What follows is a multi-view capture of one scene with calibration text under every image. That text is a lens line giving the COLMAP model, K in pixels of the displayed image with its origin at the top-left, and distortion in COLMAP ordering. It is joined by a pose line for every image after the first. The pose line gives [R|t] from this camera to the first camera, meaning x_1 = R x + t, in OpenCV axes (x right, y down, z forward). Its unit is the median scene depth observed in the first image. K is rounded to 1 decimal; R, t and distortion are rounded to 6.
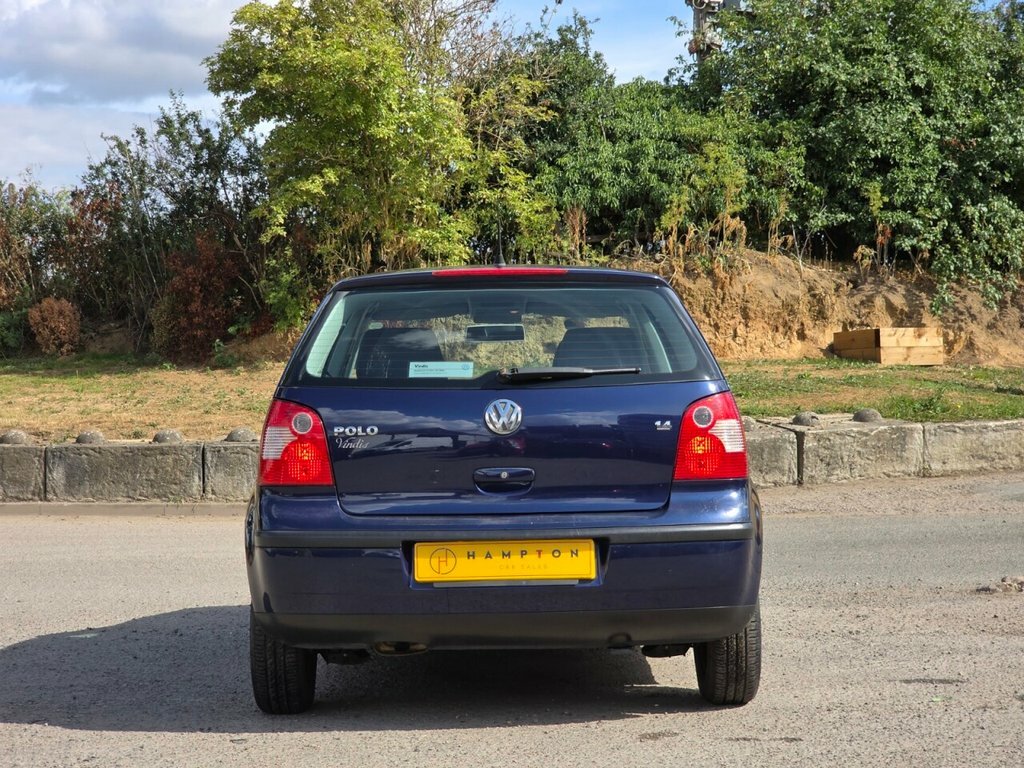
lens RADIAL K [[1908.7, 0, 486.0], [0, 1908.7, 319.5], [0, 0, 1]] dist [-0.058877, 0.636716]
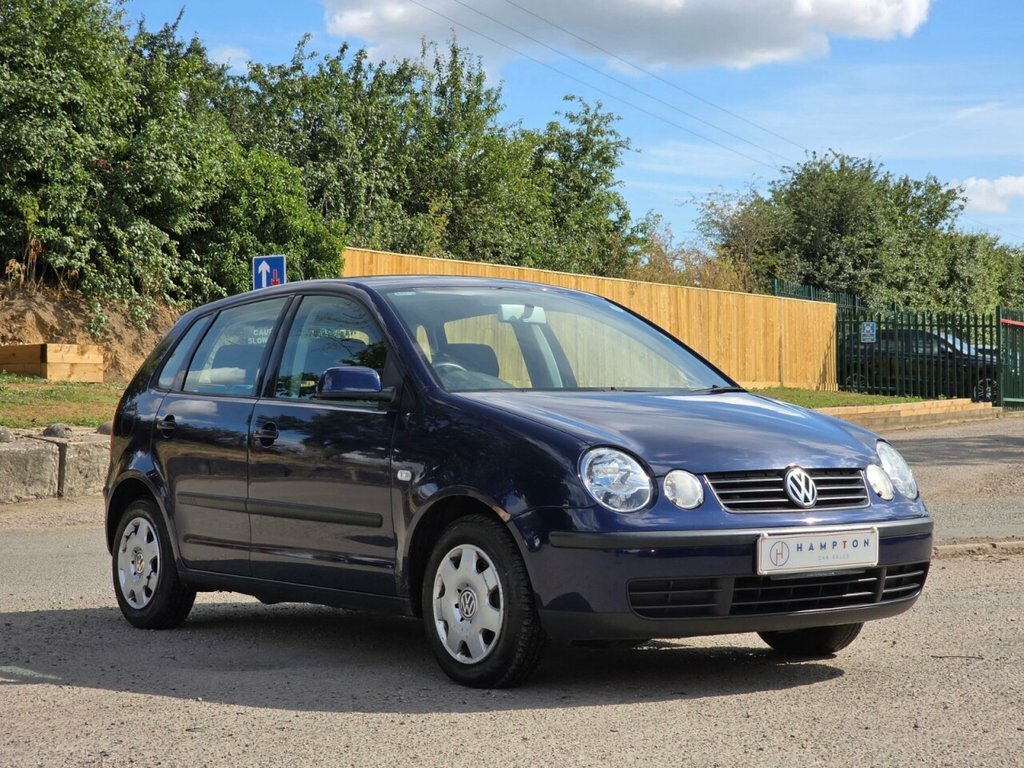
lens RADIAL K [[1939.4, 0, 492.8], [0, 1939.4, 330.0], [0, 0, 1]] dist [-0.036854, 0.339110]
pose [[0.843004, 0.043362, 0.536157, -0.134549], [-0.038203, 0.999055, -0.020732, 0.009257], [-0.536549, -0.003006, 0.843864, 0.027722]]
